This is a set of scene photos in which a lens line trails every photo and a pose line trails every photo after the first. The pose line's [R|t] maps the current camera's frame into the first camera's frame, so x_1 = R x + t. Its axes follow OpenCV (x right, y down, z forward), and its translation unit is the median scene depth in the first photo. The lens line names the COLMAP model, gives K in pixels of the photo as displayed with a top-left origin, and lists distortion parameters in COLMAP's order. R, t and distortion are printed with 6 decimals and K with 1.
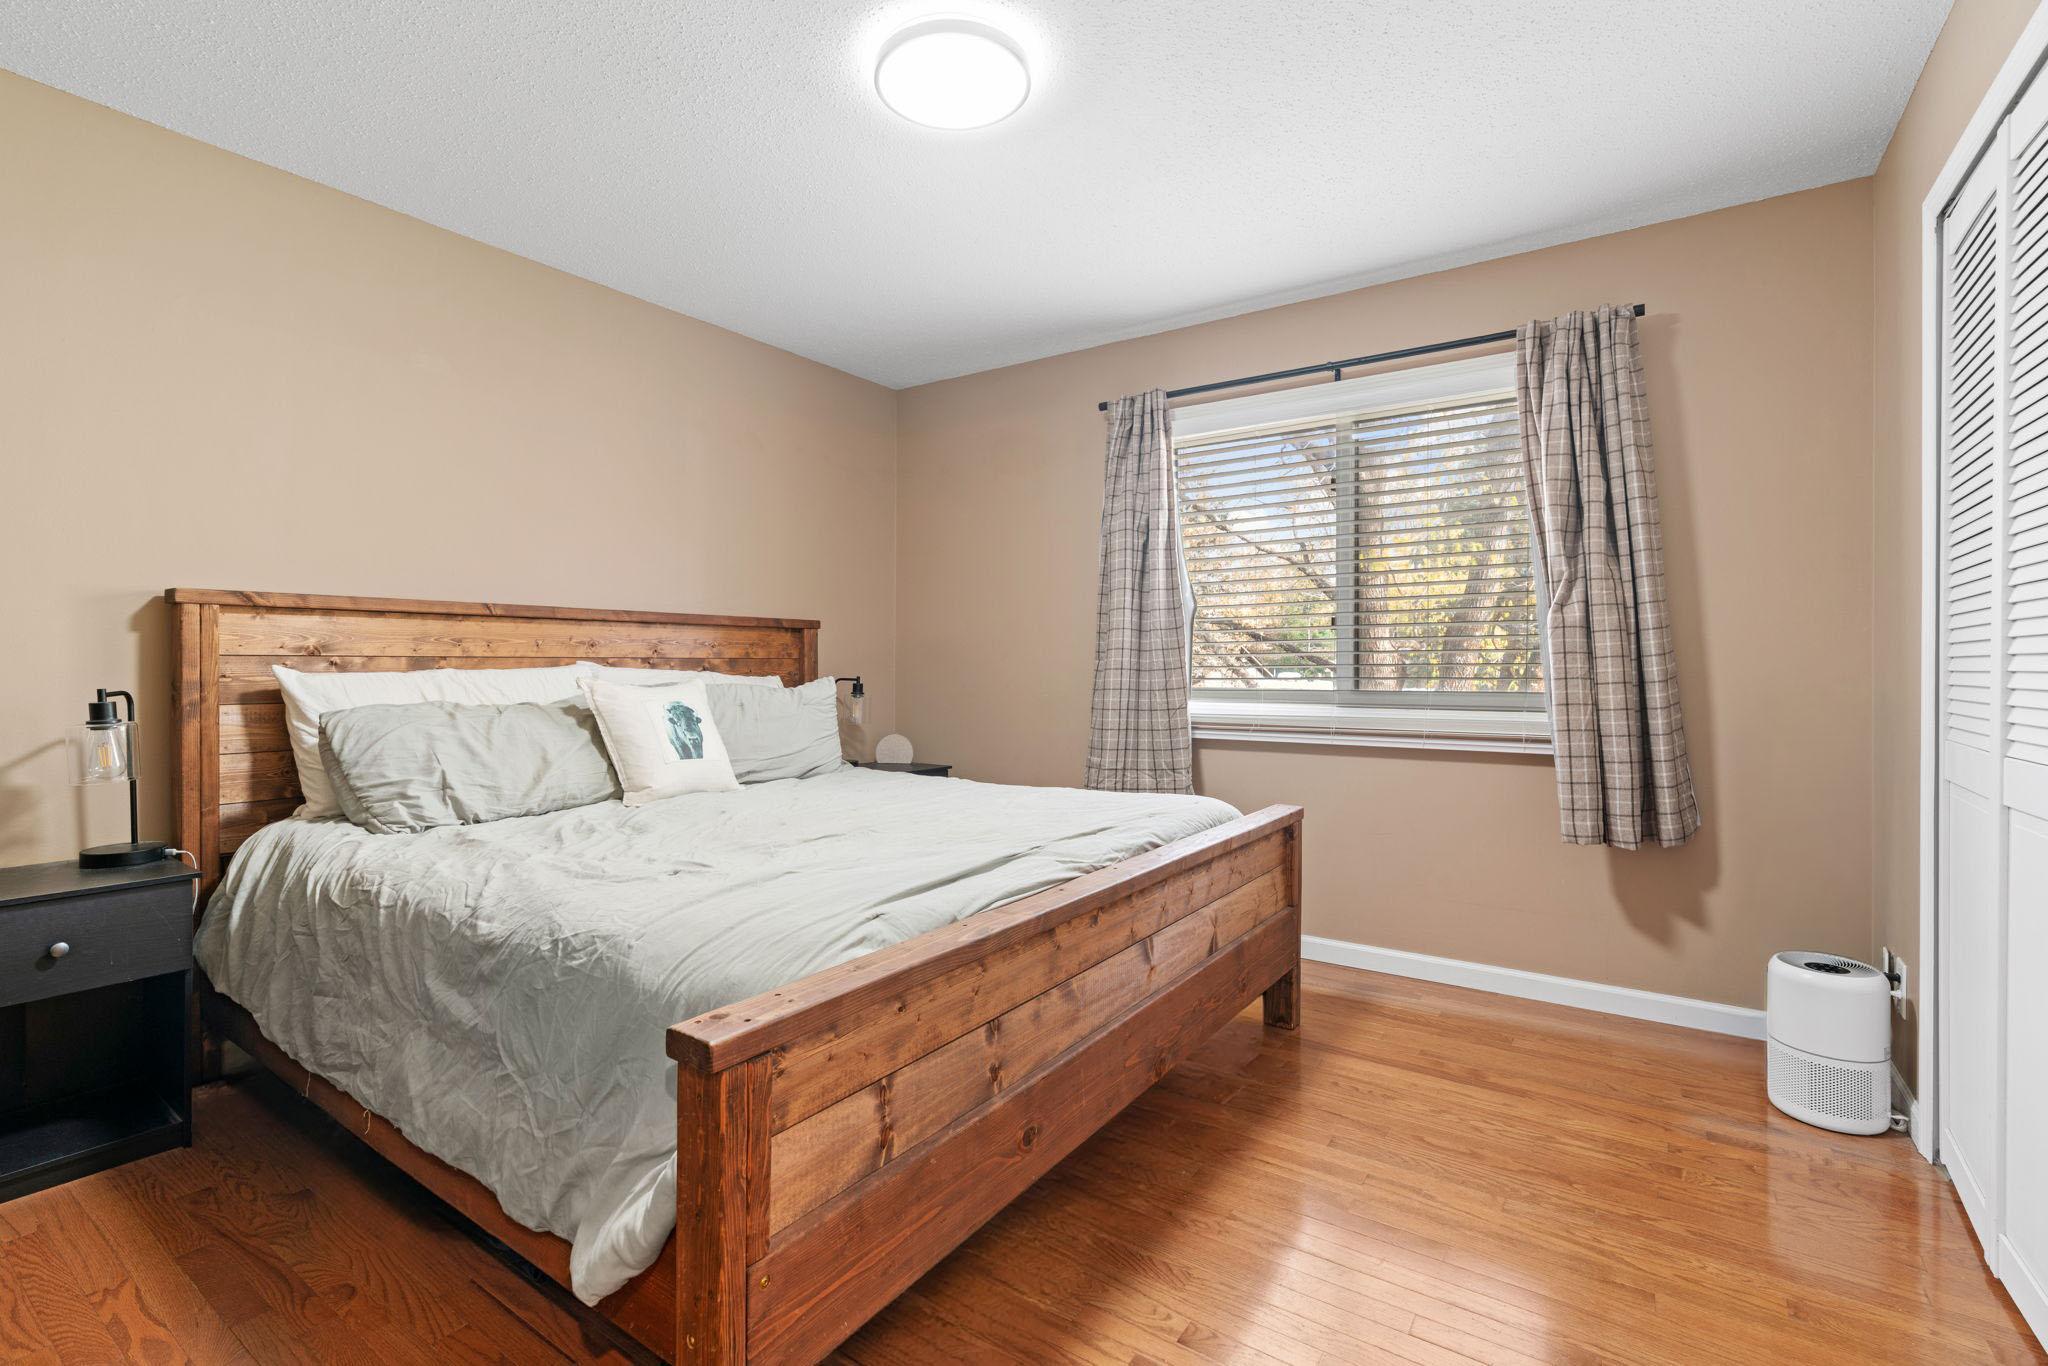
lens RADIAL K [[944.6, 0, 1012.2], [0, 944.6, 675.1], [0, 0, 1]] dist [0.002700, 0.000086]
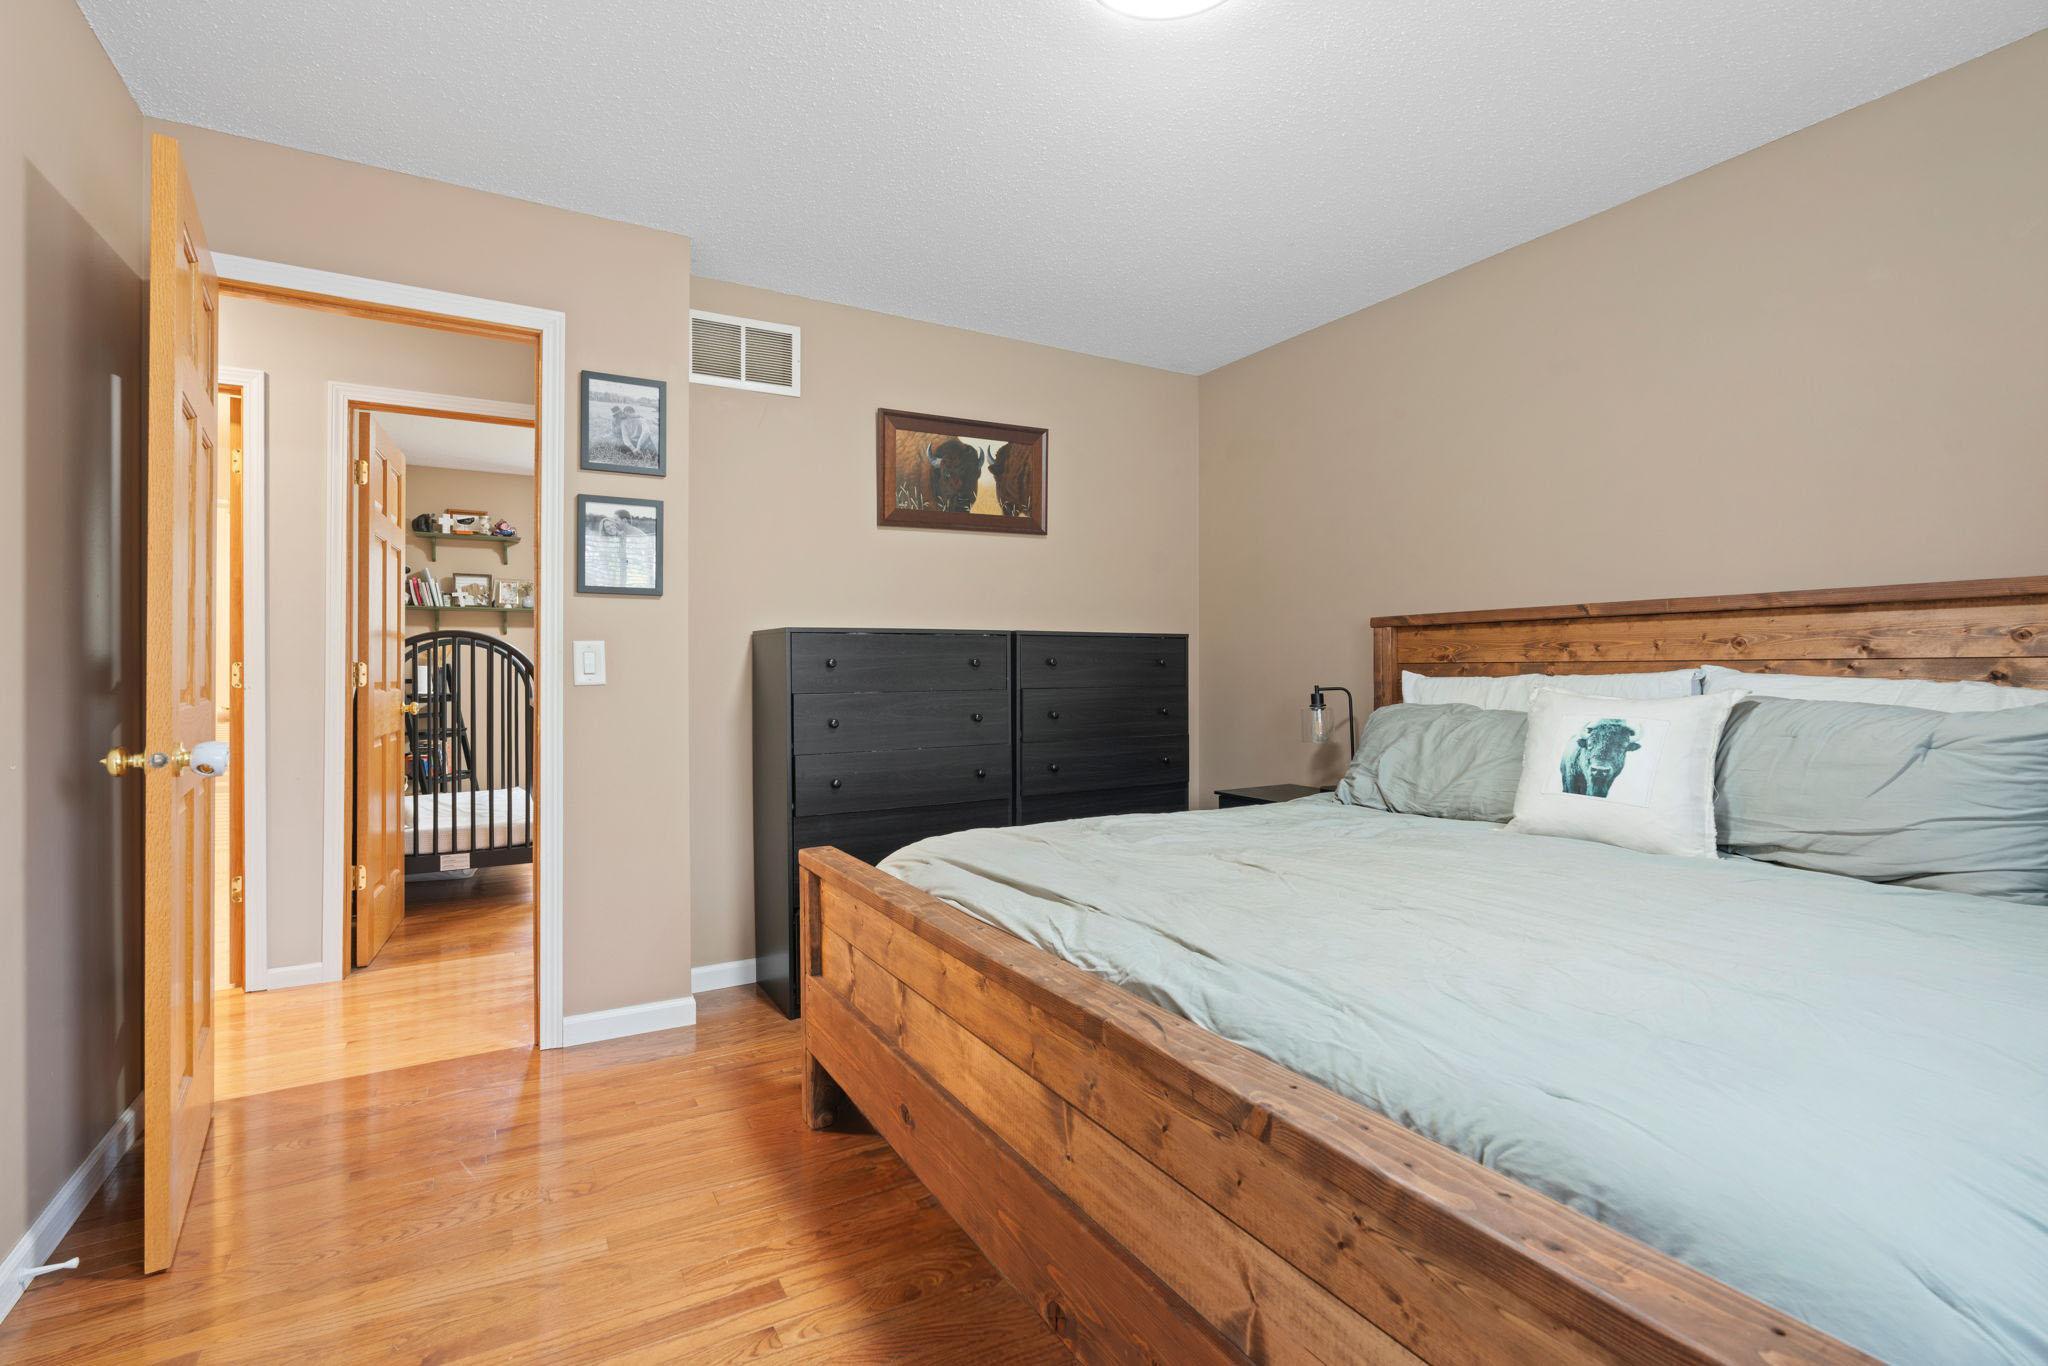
lens RADIAL K [[944.6, 0, 1013.0], [0, 944.6, 670.2], [0, 0, 1]] dist [0.002700, 0.000086]
pose [[-0.436658, 0.001676, -0.899626, 0.542409], [-0.007129, 0.999960, 0.005323, -0.012076], [0.899599, 0.008738, -0.436629, 0.921179]]
